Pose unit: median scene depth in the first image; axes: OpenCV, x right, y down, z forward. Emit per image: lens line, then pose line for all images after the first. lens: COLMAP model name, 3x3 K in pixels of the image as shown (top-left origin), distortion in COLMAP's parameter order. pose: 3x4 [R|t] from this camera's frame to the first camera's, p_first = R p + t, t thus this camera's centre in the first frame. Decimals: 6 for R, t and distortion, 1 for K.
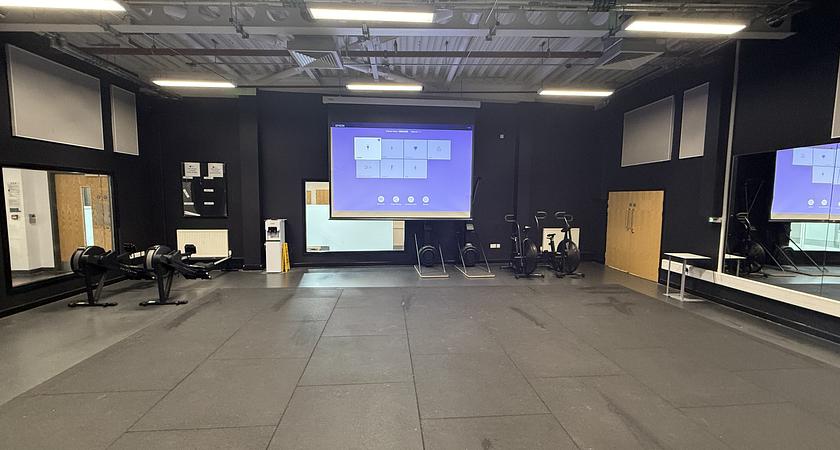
lens RADIAL K [[334.0, 0, 417.3], [0, 334.0, 224.6], [0, 0, 1]] dist [-0.000631, -0.000008]
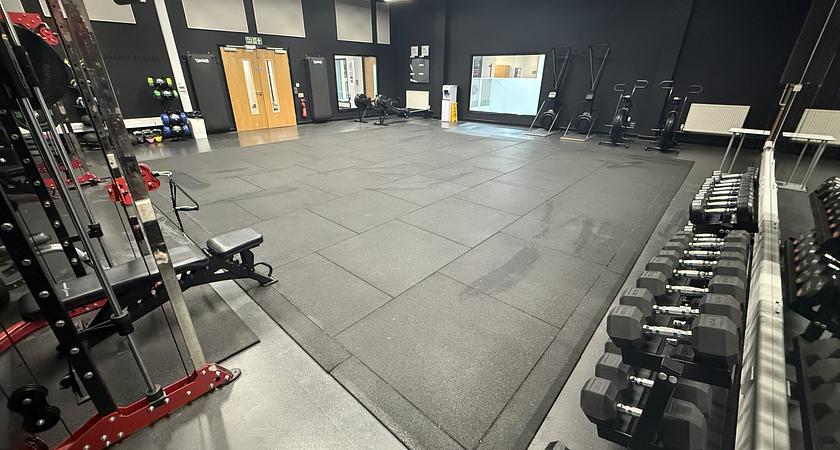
lens RADIAL K [[334.0, 0, 417.3], [0, 334.0, 224.6], [0, 0, 1]] dist [-0.000631, -0.000008]
pose [[0.675884, 0.295890, -0.675003, 0.692205], [-0.056753, 0.934046, 0.352616, 0.050645], [0.734819, -0.200019, 0.648099, -0.220007]]
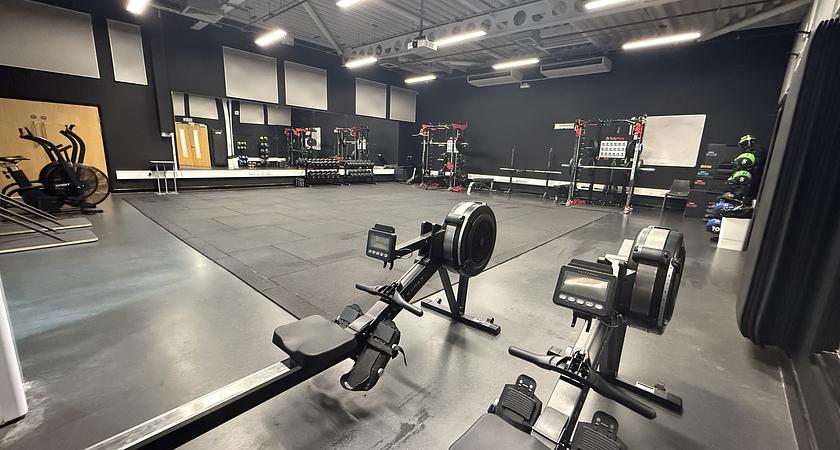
lens RADIAL K [[334.0, 0, 417.3], [0, 334.0, 224.6], [0, 0, 1]] dist [-0.000631, -0.000008]
pose [[-0.677868, -0.220083, 0.701469, -0.718932], [-0.009252, 0.956619, 0.291195, -0.056372], [-0.735125, 0.190901, -0.650498, 0.915471]]
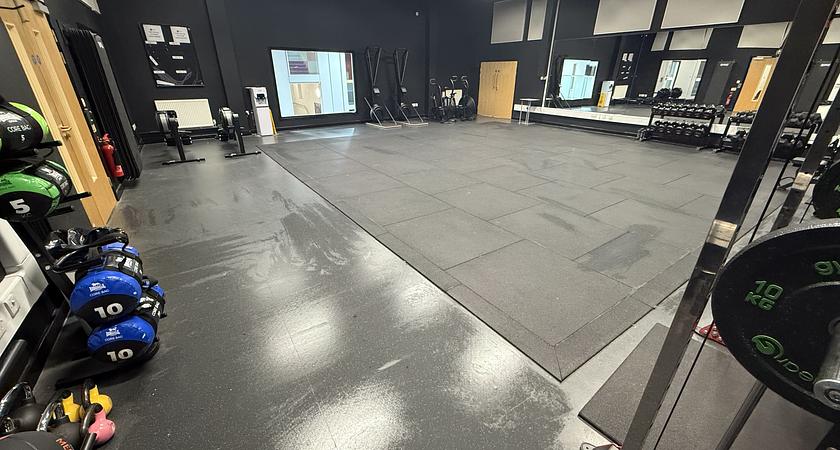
lens RADIAL K [[334.0, 0, 417.3], [0, 334.0, 224.6], [0, 0, 1]] dist [-0.000631, -0.000008]
pose [[0.866619, -0.212789, 0.451324, -0.569477], [0.045133, 0.934230, 0.353804, 0.044314], [-0.496926, -0.286244, 0.819225, -0.324370]]
